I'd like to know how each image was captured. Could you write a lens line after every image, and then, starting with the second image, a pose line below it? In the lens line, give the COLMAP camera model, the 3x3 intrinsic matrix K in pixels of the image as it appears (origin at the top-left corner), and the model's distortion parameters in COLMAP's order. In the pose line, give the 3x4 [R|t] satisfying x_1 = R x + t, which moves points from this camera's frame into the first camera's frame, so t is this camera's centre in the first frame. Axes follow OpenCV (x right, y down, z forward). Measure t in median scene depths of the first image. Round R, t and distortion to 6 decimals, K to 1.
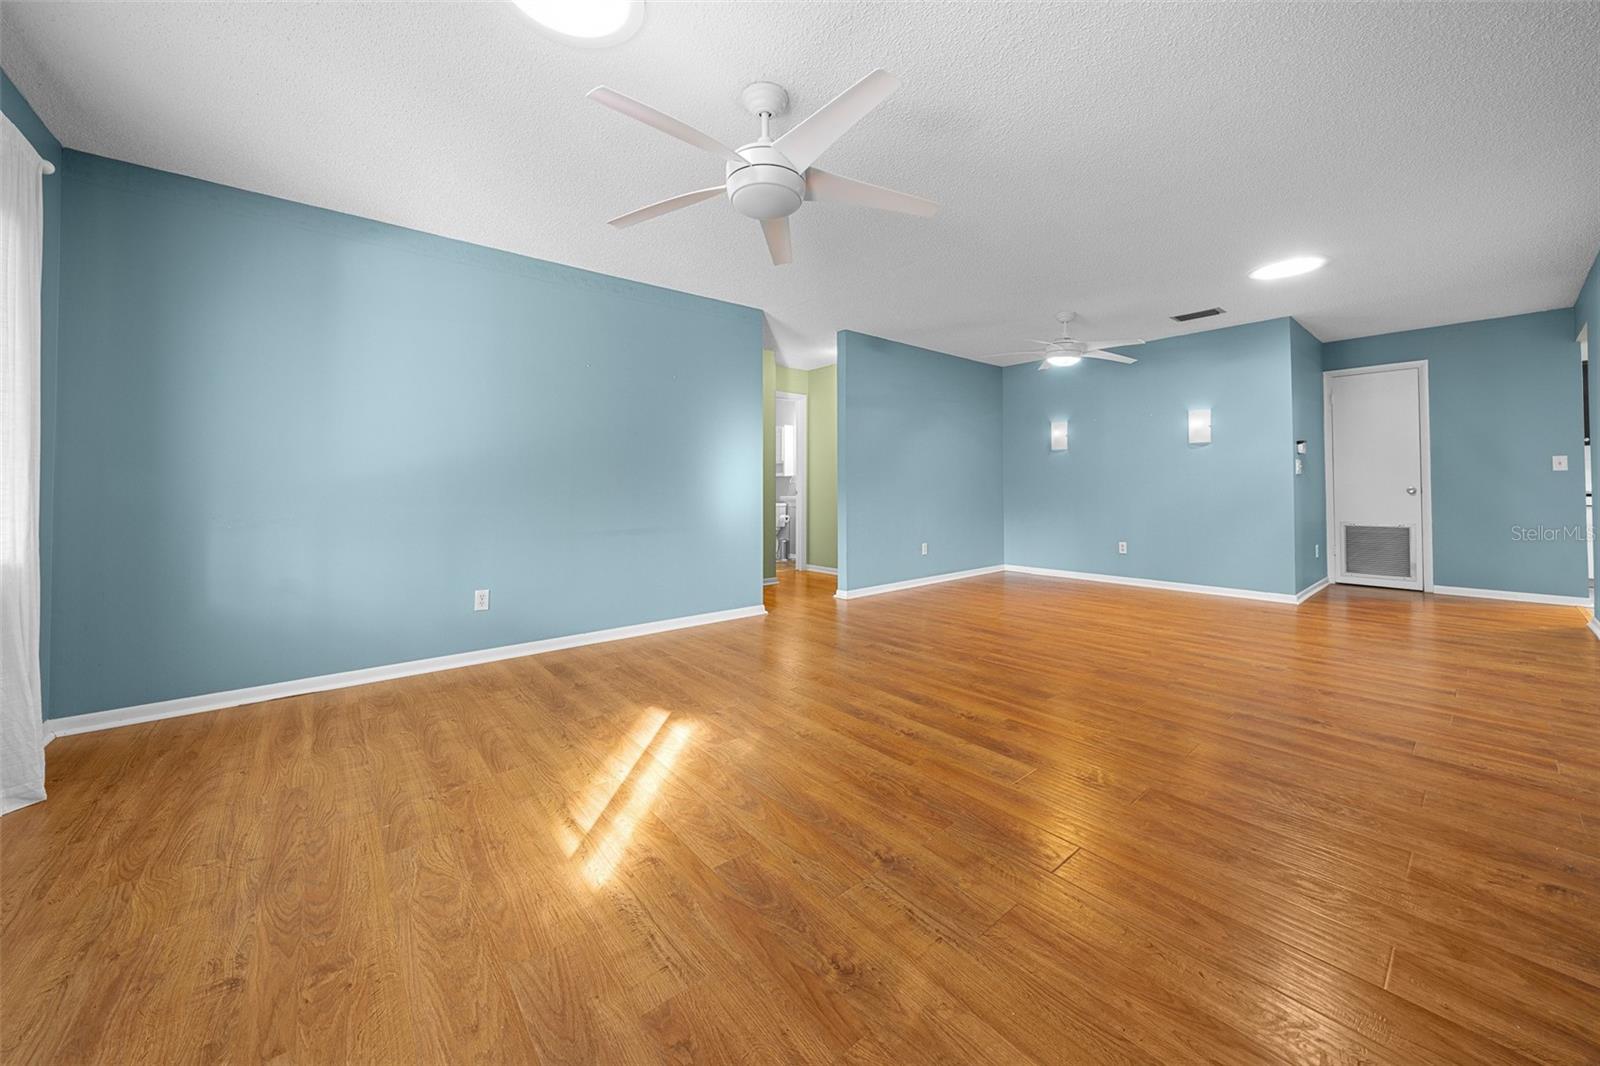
lens RADIAL K [[541.0, 0, 801.6], [0, 541.0, 479.5], [0, 0, 1]] dist [0.001489, 0.000469]
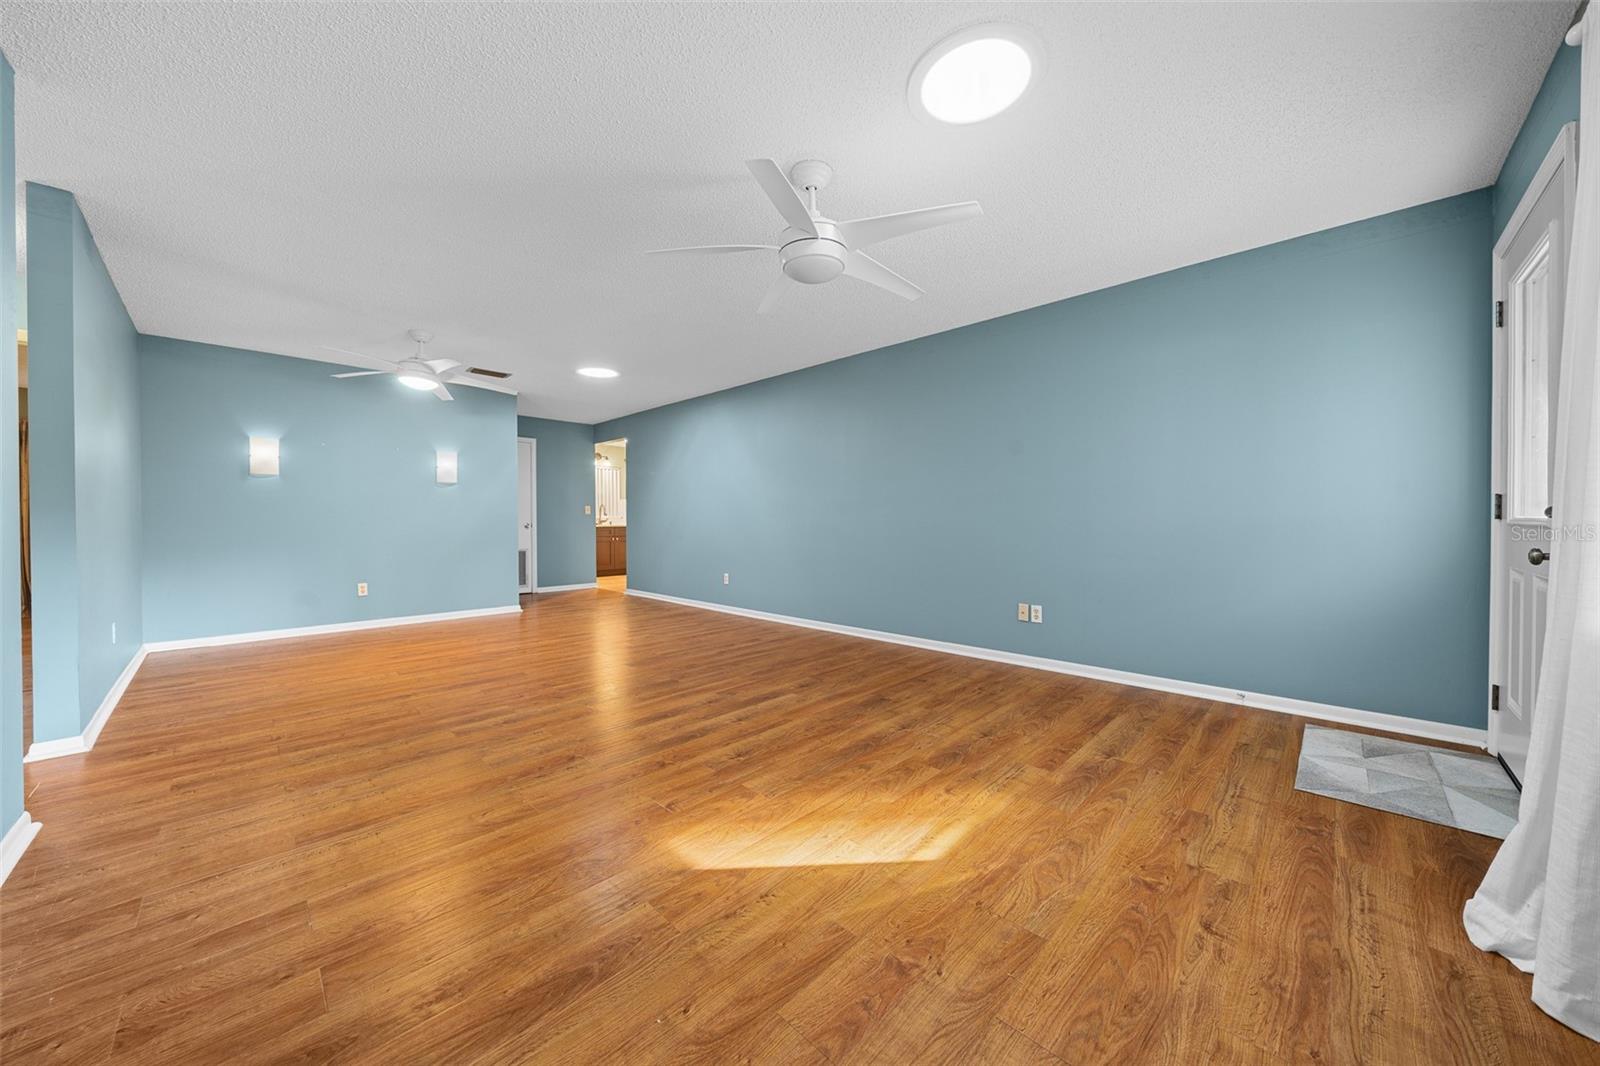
lens RADIAL K [[550.6, 0, 788.6], [0, 550.6, 528.3], [0, 0, 1]] dist [-0.001768, 0.000115]
pose [[-0.052683, -0.006579, 0.998590, -1.400157], [-0.011853, 0.999912, 0.005962, 0.032945], [-0.998541, -0.011523, -0.052756, 1.270499]]
